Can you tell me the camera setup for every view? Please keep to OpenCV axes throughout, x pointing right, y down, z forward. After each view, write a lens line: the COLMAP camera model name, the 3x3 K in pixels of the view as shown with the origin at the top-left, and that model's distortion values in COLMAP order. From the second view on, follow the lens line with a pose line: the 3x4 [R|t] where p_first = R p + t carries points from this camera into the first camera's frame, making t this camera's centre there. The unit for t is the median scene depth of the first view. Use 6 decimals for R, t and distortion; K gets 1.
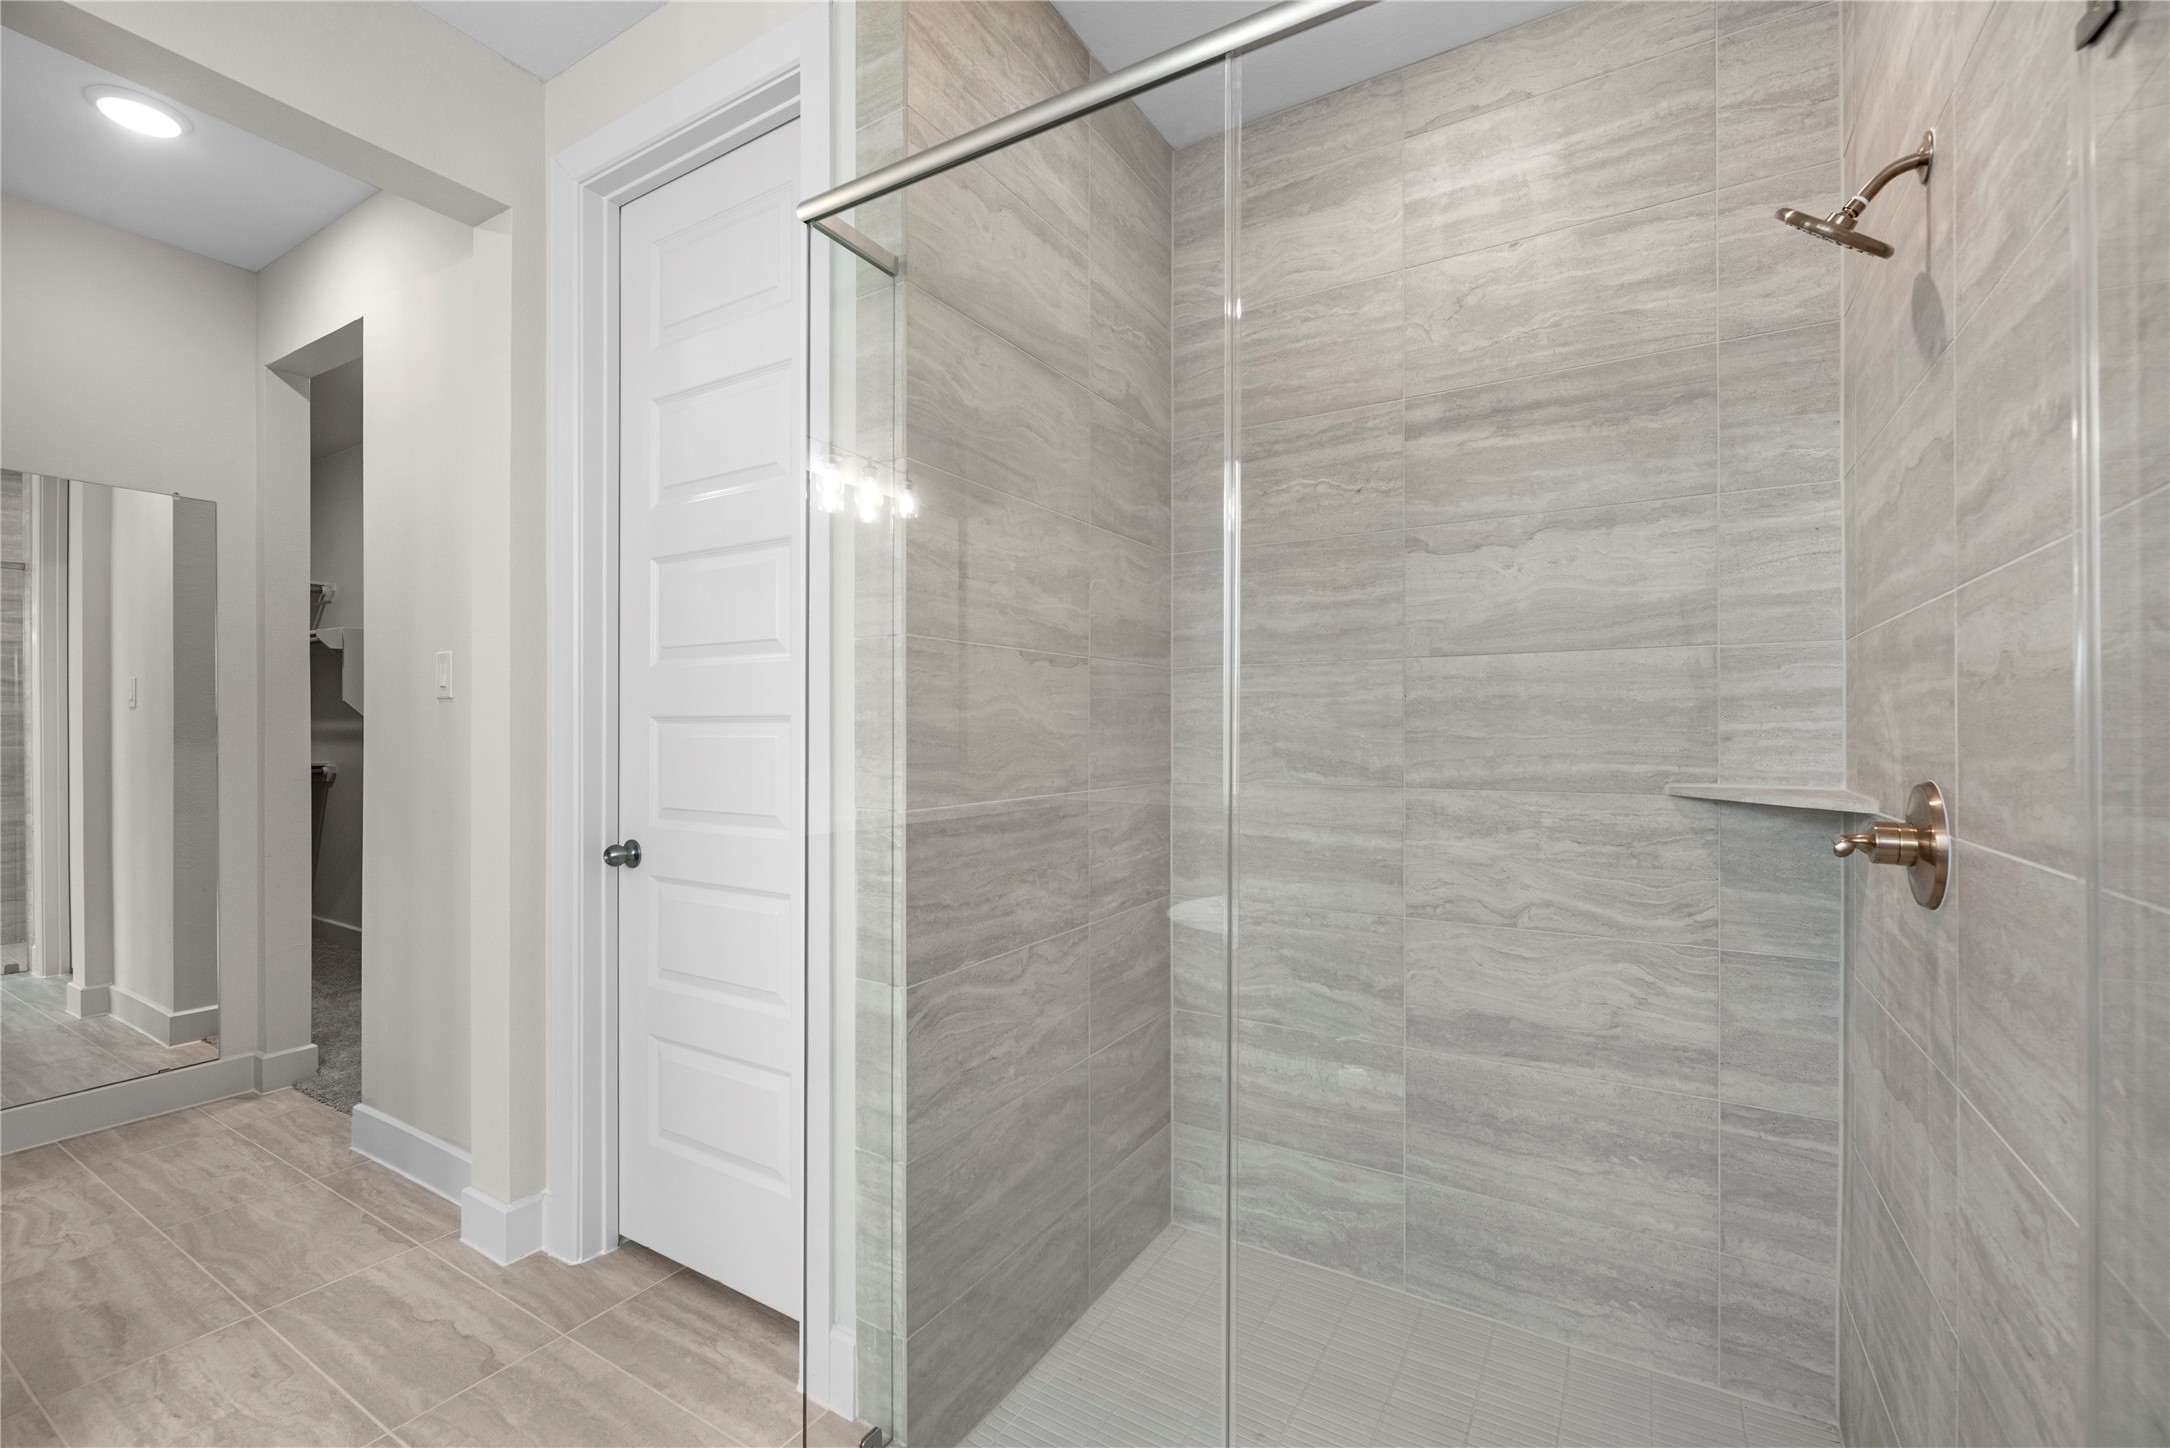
lens RADIAL K [[887.2, 0, 1073.3], [0, 887.2, 744.2], [0, 0, 1]] dist [-0.000839, -0.000919]
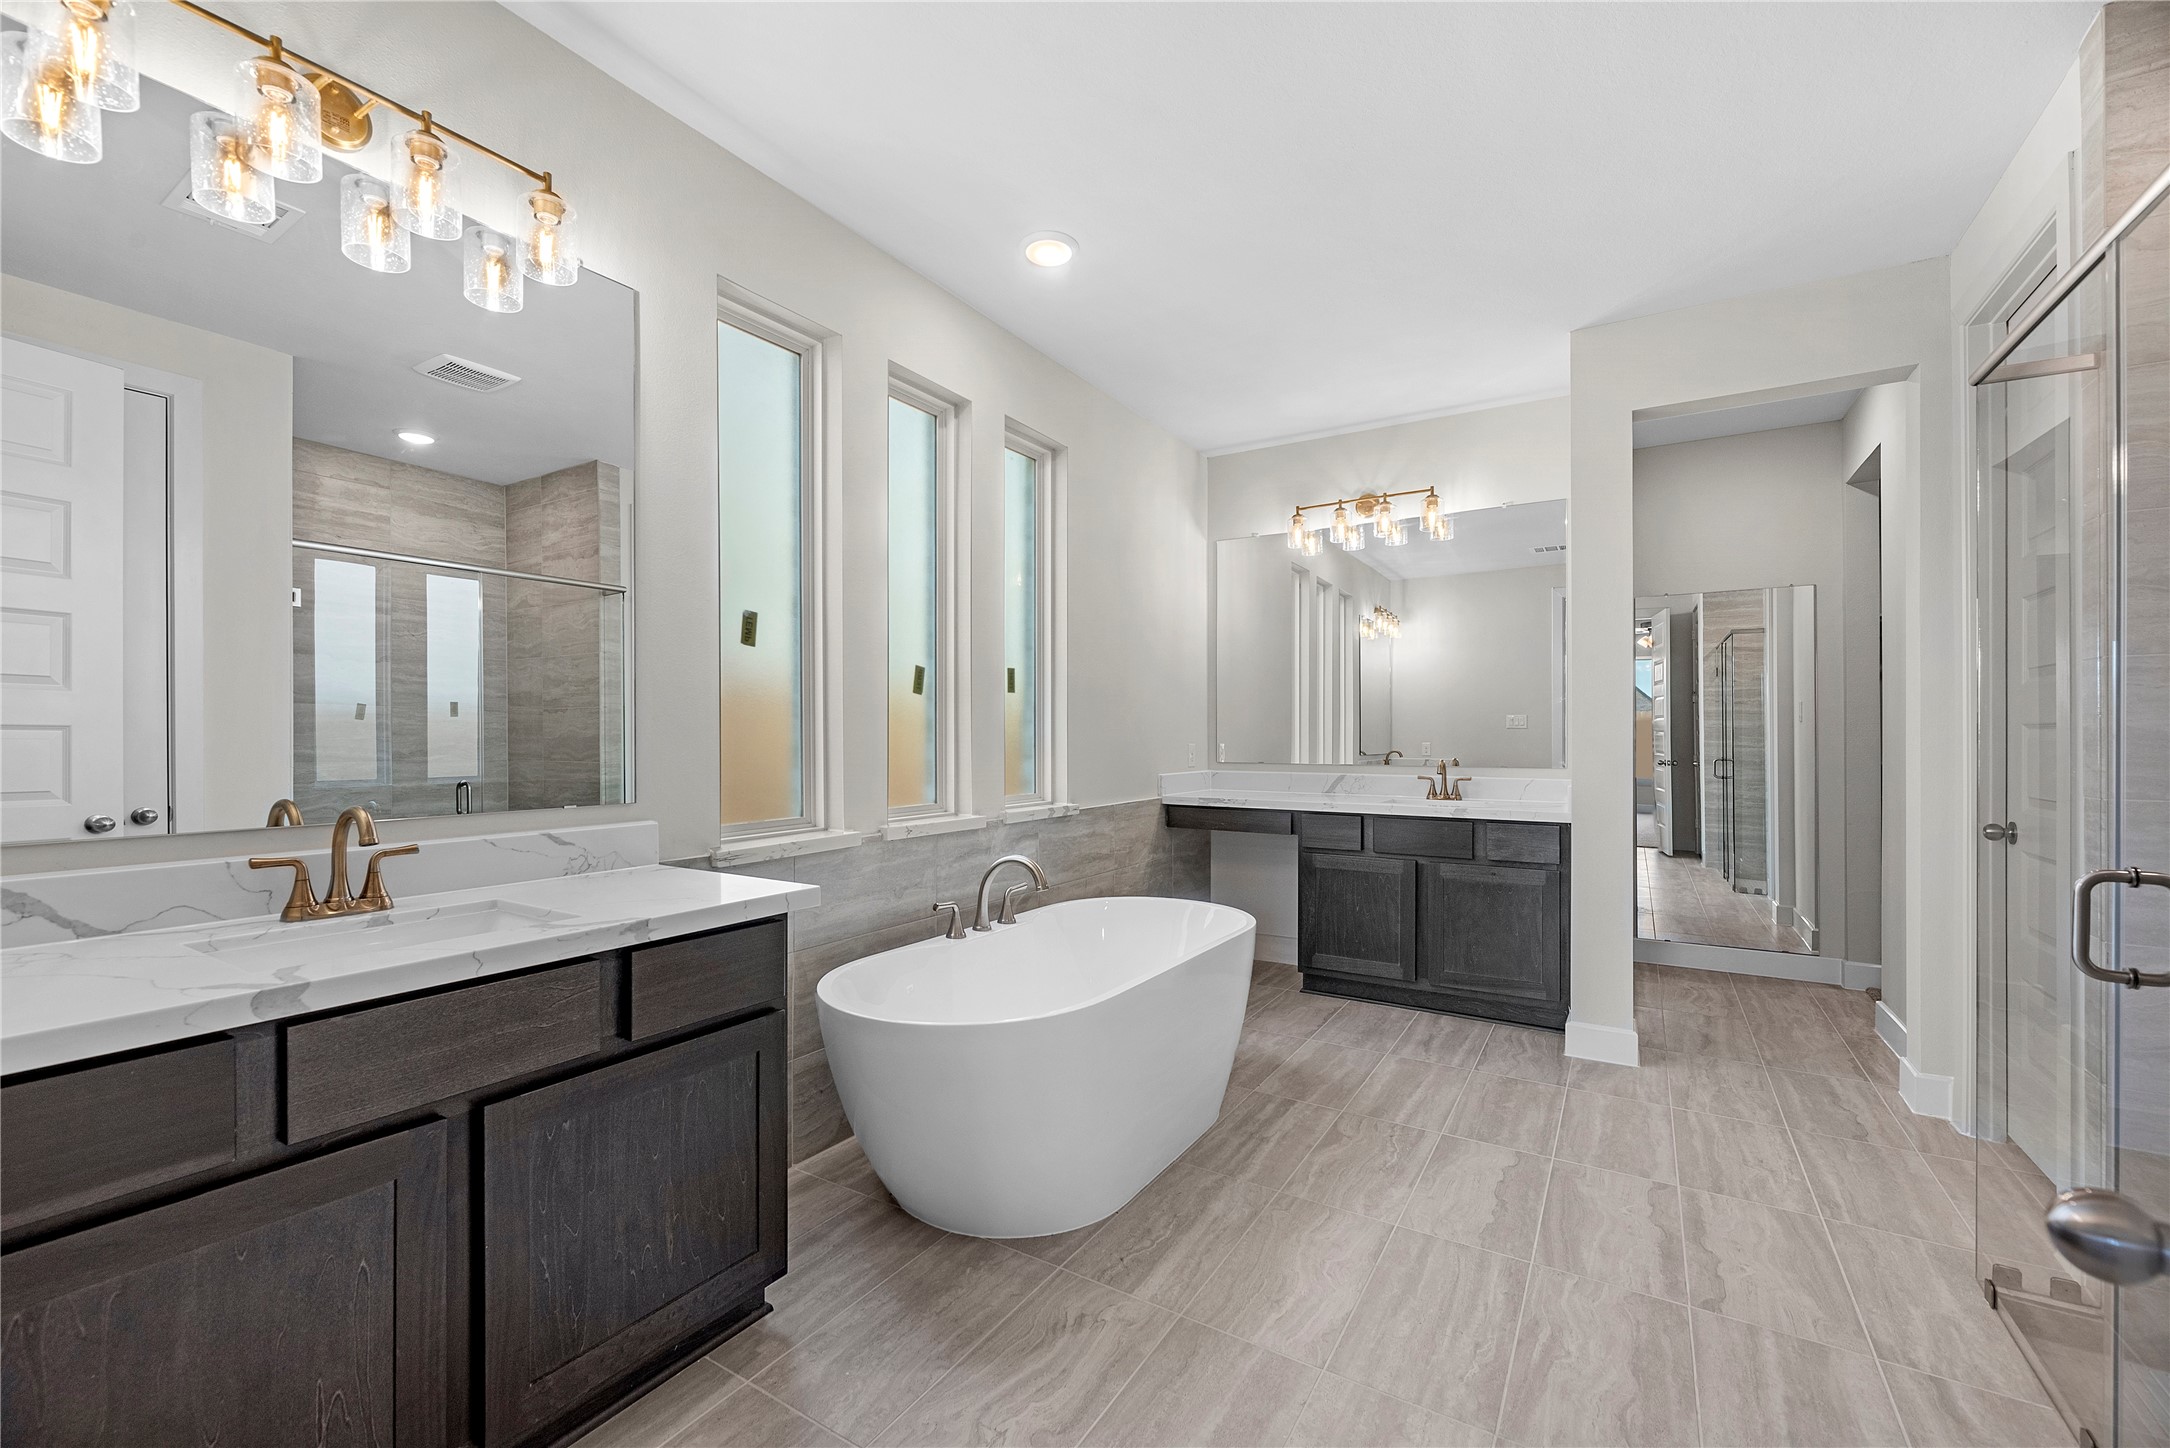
lens RADIAL K [[887.2, 0, 1073.6], [0, 887.2, 739.0], [0, 0, 1]] dist [-0.000839, -0.000919]
pose [[-0.033393, -0.005004, -0.999430, 0.811291], [0.000225, 0.999987, -0.005014, -0.004502], [0.999442, -0.000392, -0.033391, -0.294172]]
